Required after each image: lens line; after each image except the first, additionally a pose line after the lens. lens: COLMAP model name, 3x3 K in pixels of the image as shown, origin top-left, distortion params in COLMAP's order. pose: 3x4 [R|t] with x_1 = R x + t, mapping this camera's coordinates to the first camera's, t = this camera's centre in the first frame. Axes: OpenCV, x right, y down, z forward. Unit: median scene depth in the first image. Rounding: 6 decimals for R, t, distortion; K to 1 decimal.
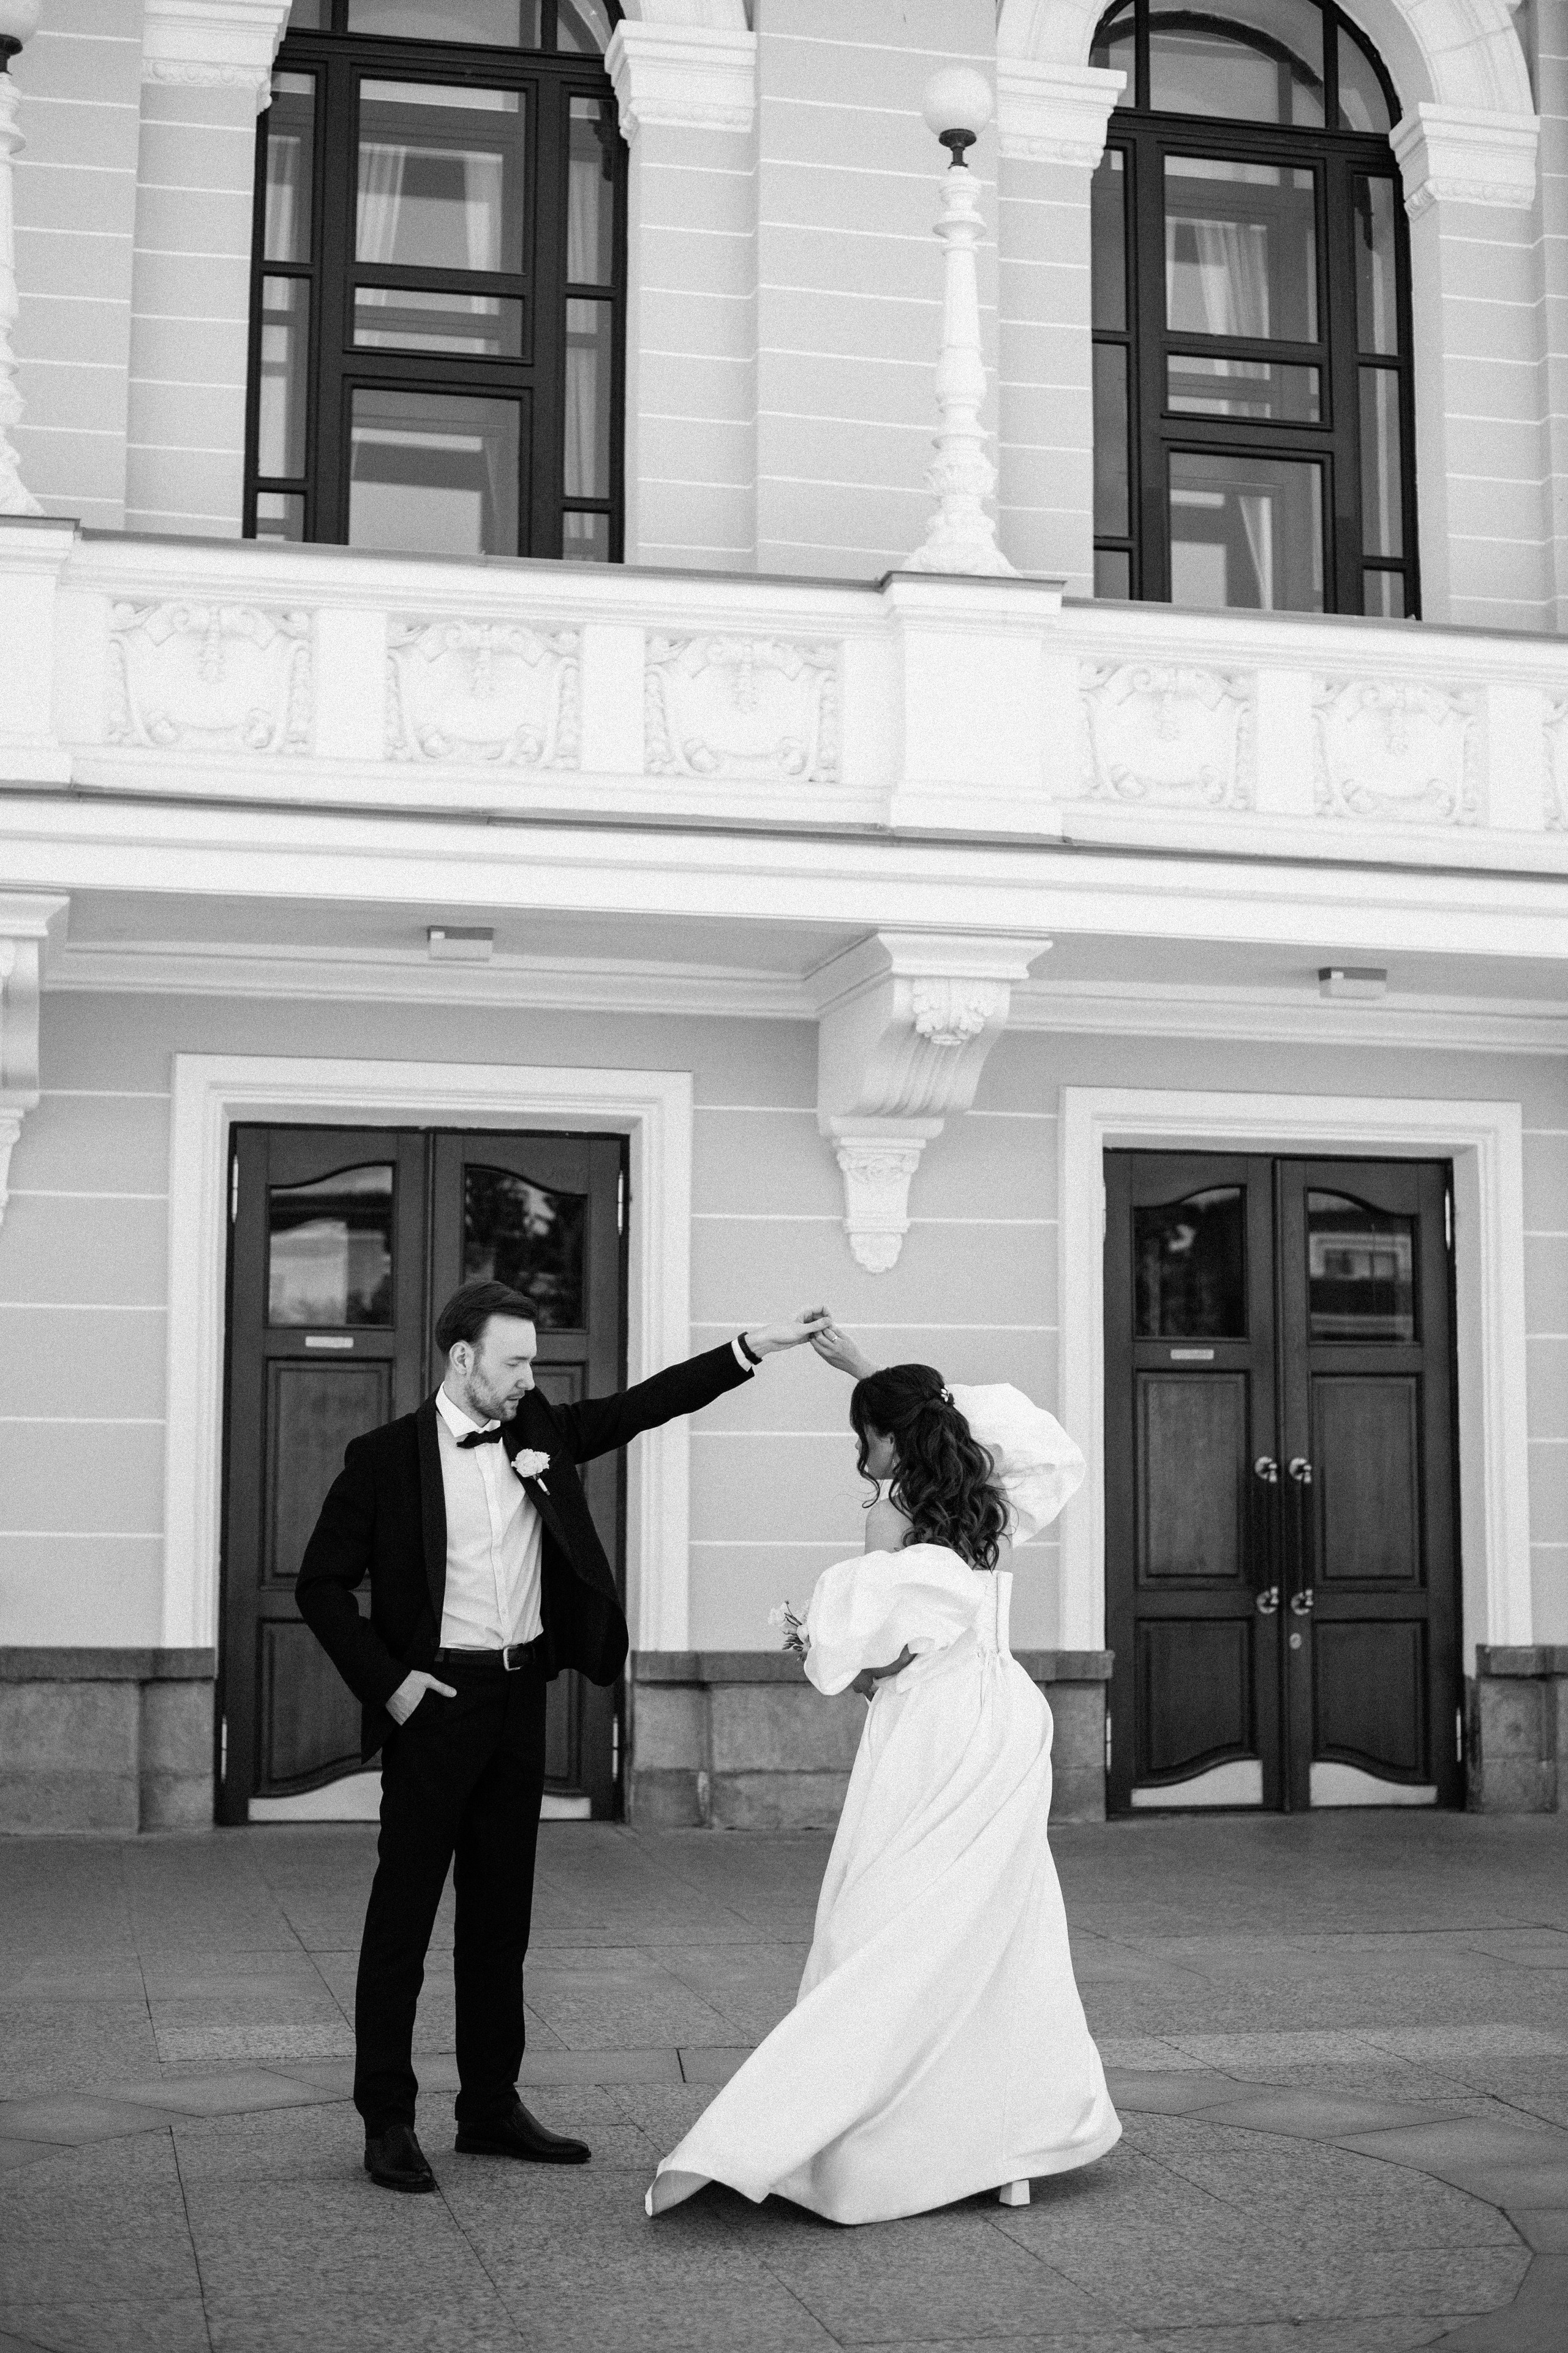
lens RADIAL K [[3470.2, 0, 712.0], [0, 3470.2, 1179.4], [0, 0, 1]] dist [-0.101594, 0.018124]
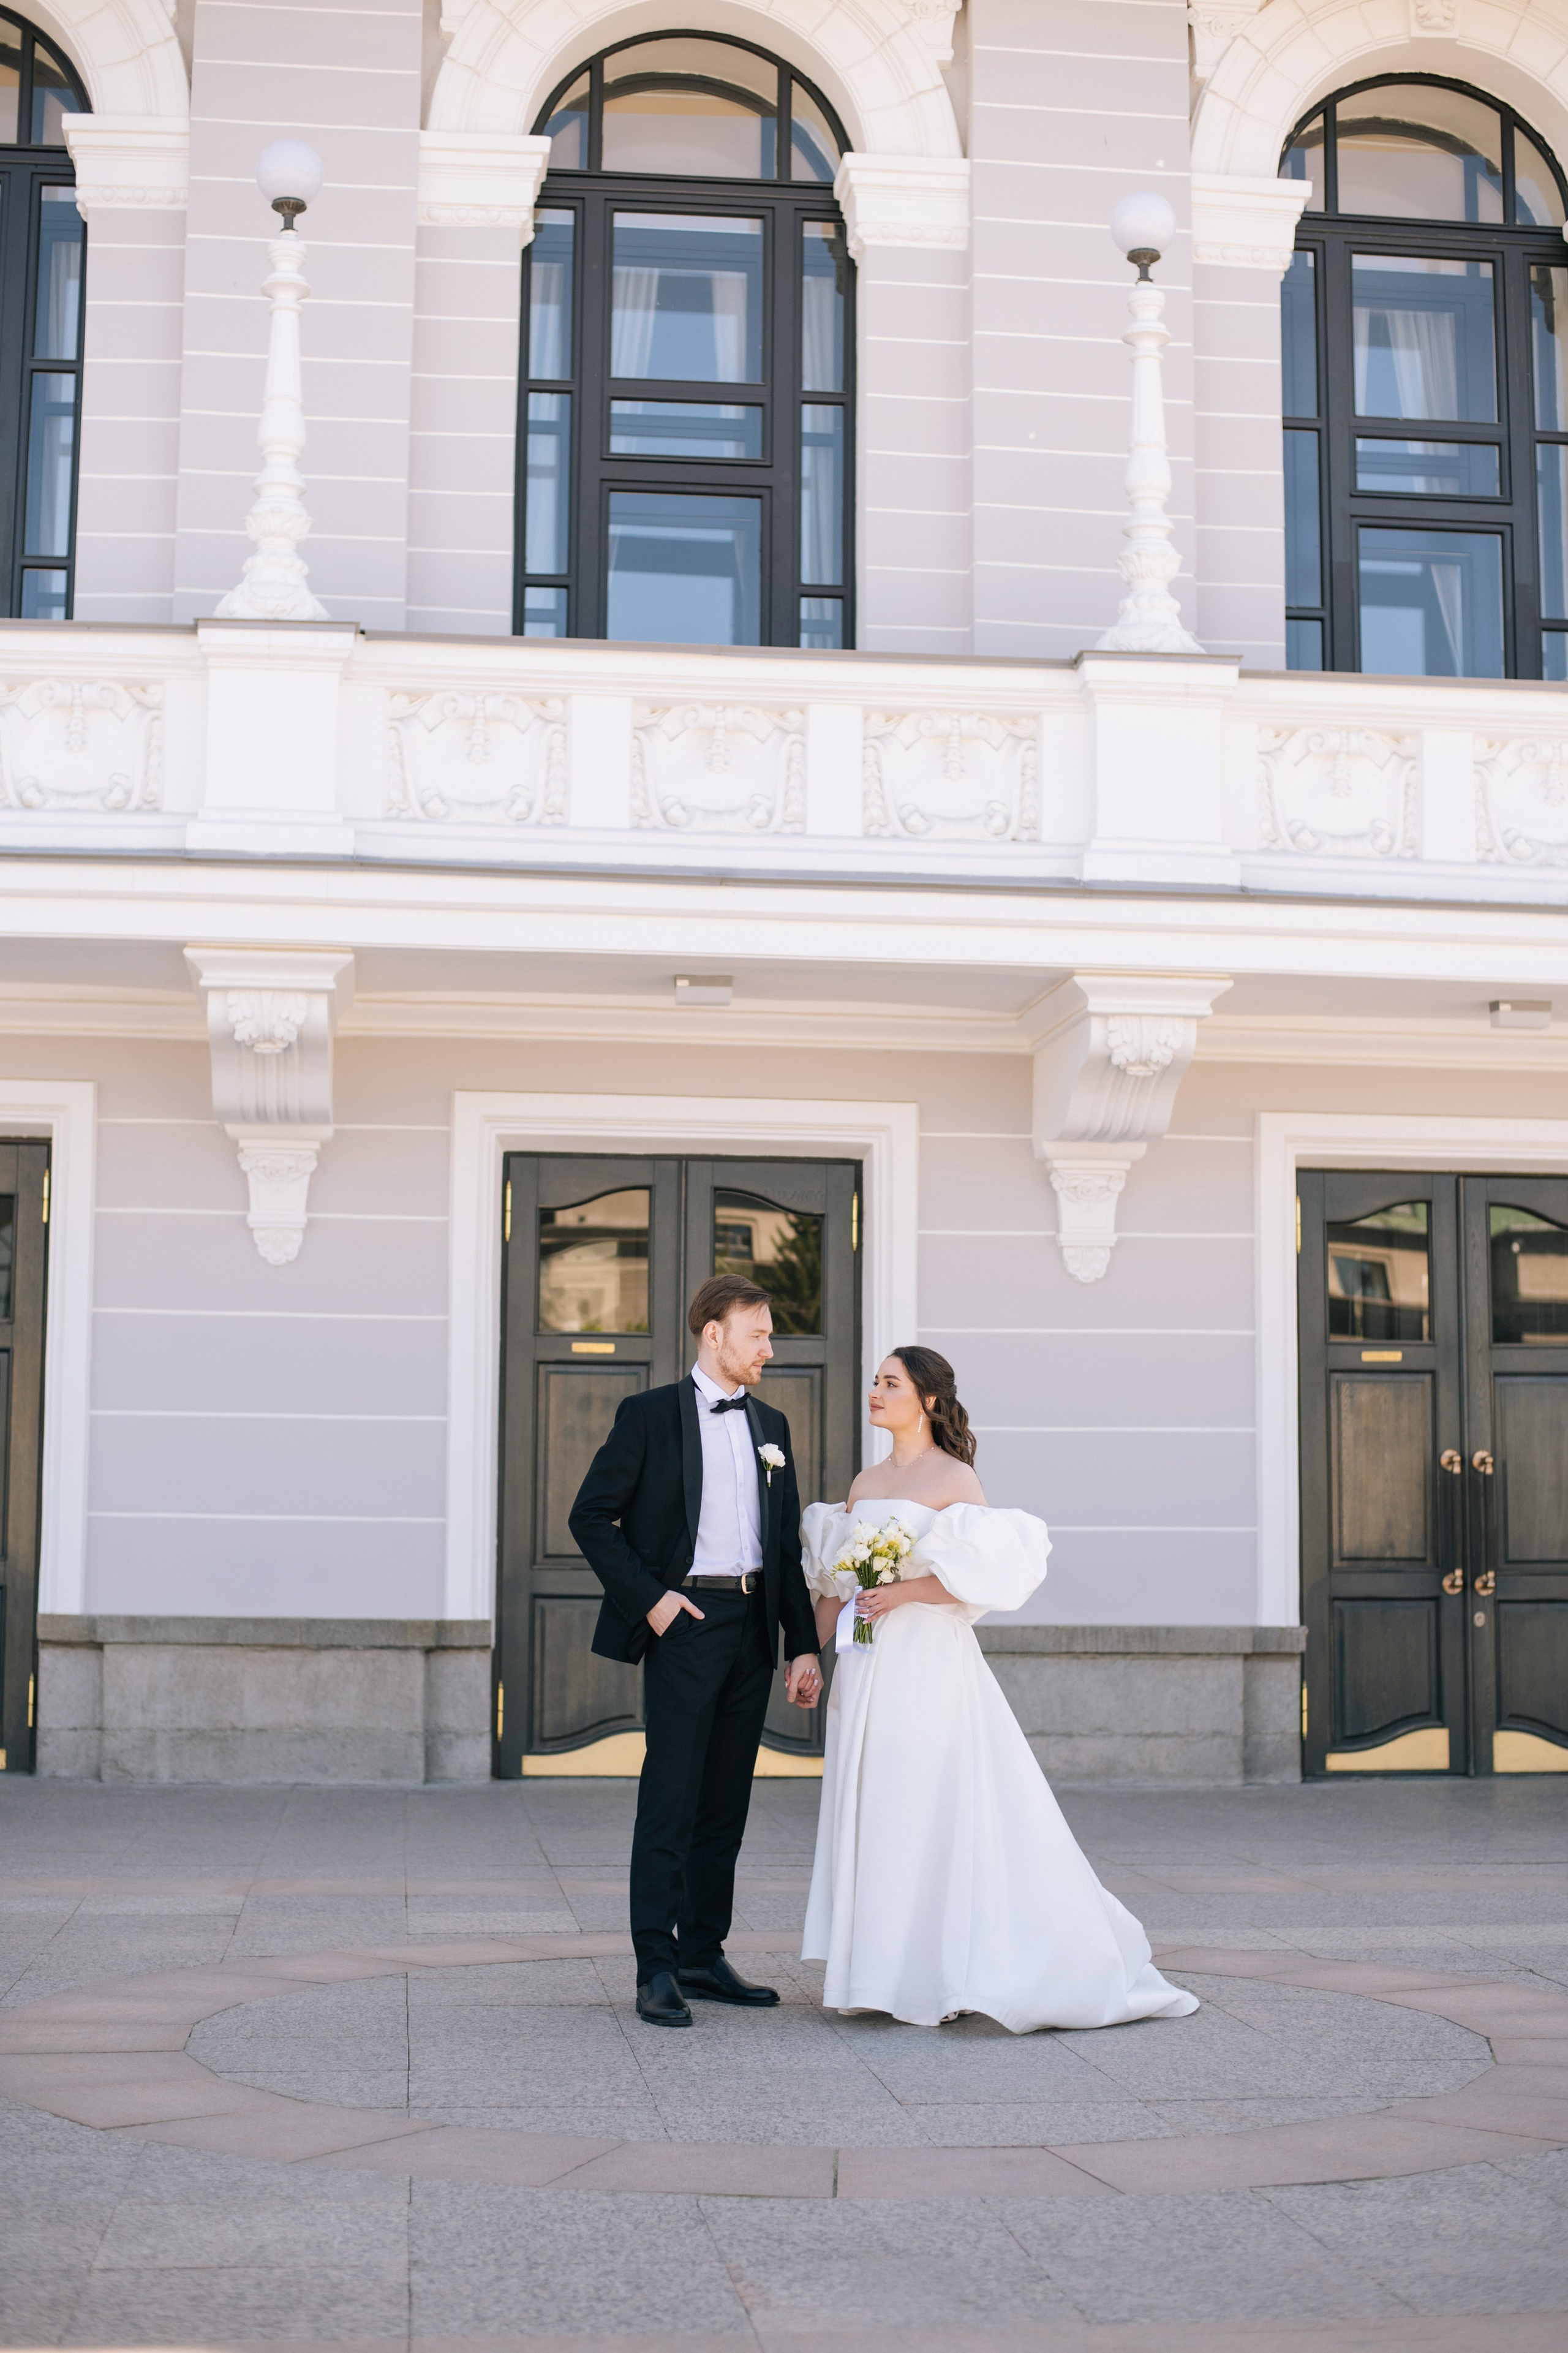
lens RADIAL K [[3430.9, 0, 692.5], [0, 3430.9, 1174.8], [0, 0, 1]] dist [-0.114337, 0.052539]
pose [[0.994786, -0.009118, -0.101572, 0.034590], [0.008043, 0.999907, -0.010986, 0.003671], [0.101662, 0.010112, 0.994768, -0.097963]]
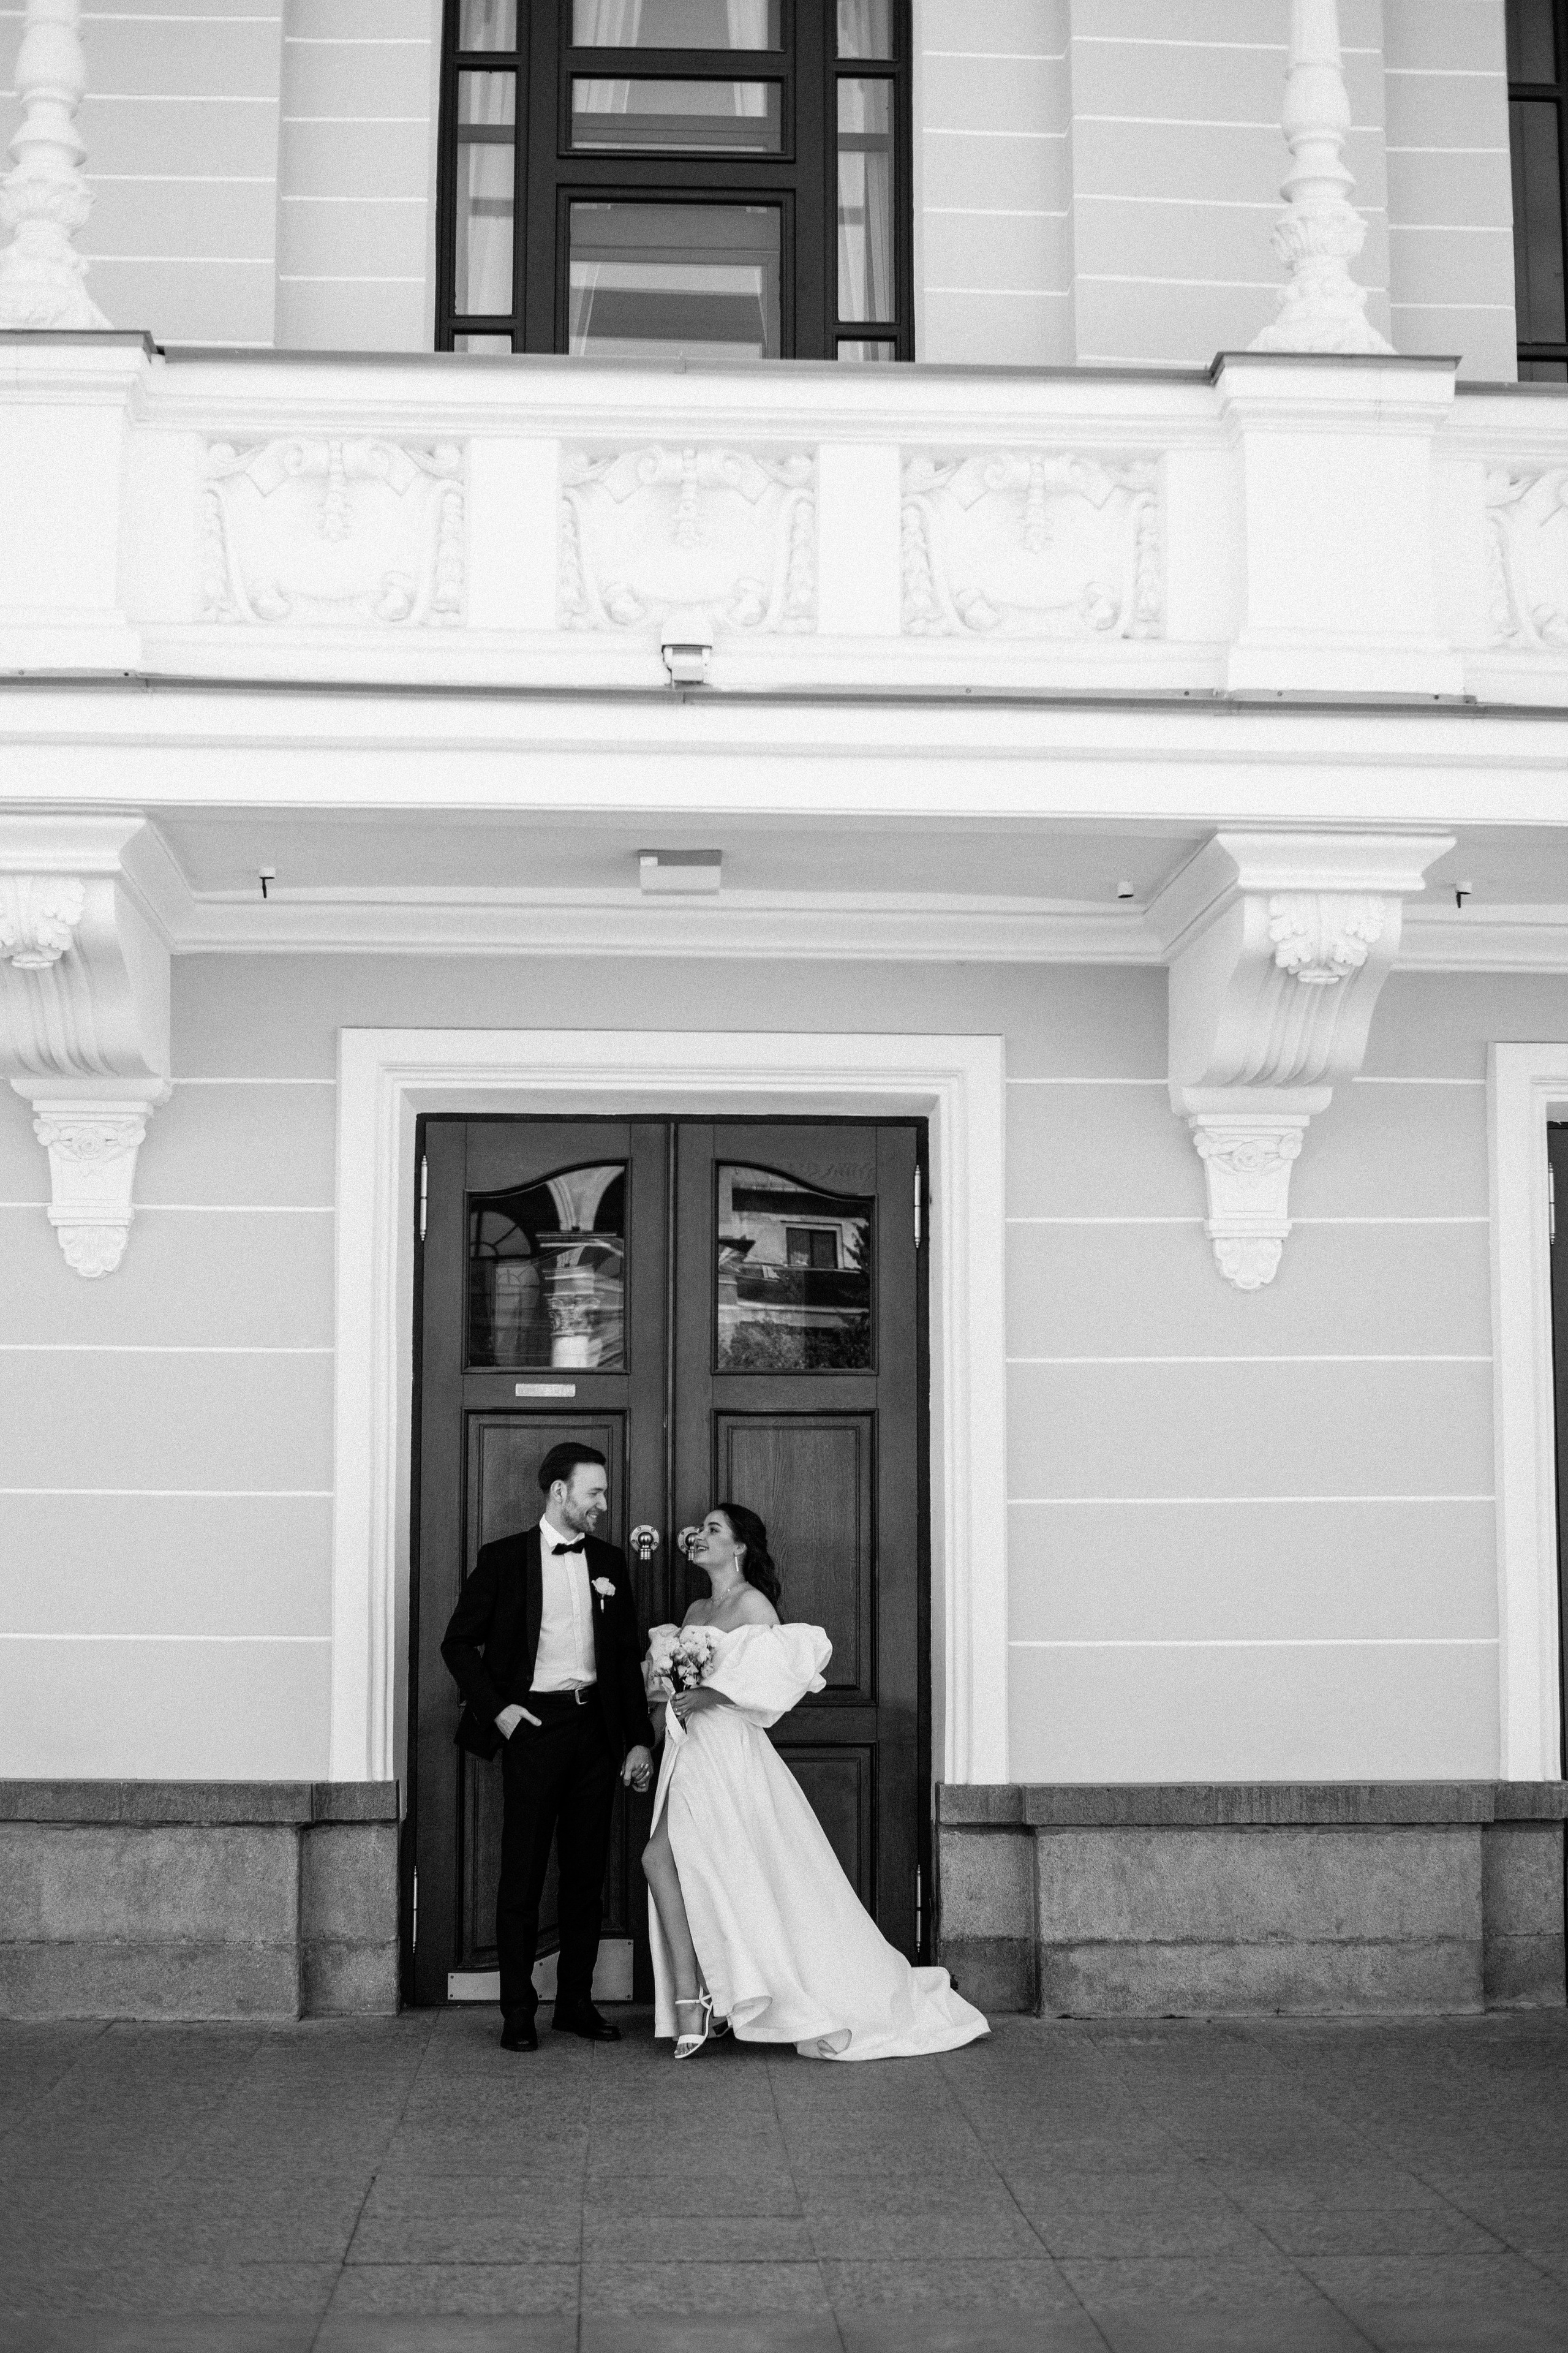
lens RADIAL K [[3470.2, 0, 712.0], [0, 3470.2, 1179.4], [0, 0, 1]] dist [-0.101594, 0.018124]
pose [[0.987881, -0.022595, -0.153557, 0.049547], [0.020857, 0.999699, -0.012923, 0.010184], [0.153803, 0.009564, 0.988055, 0.229627]]
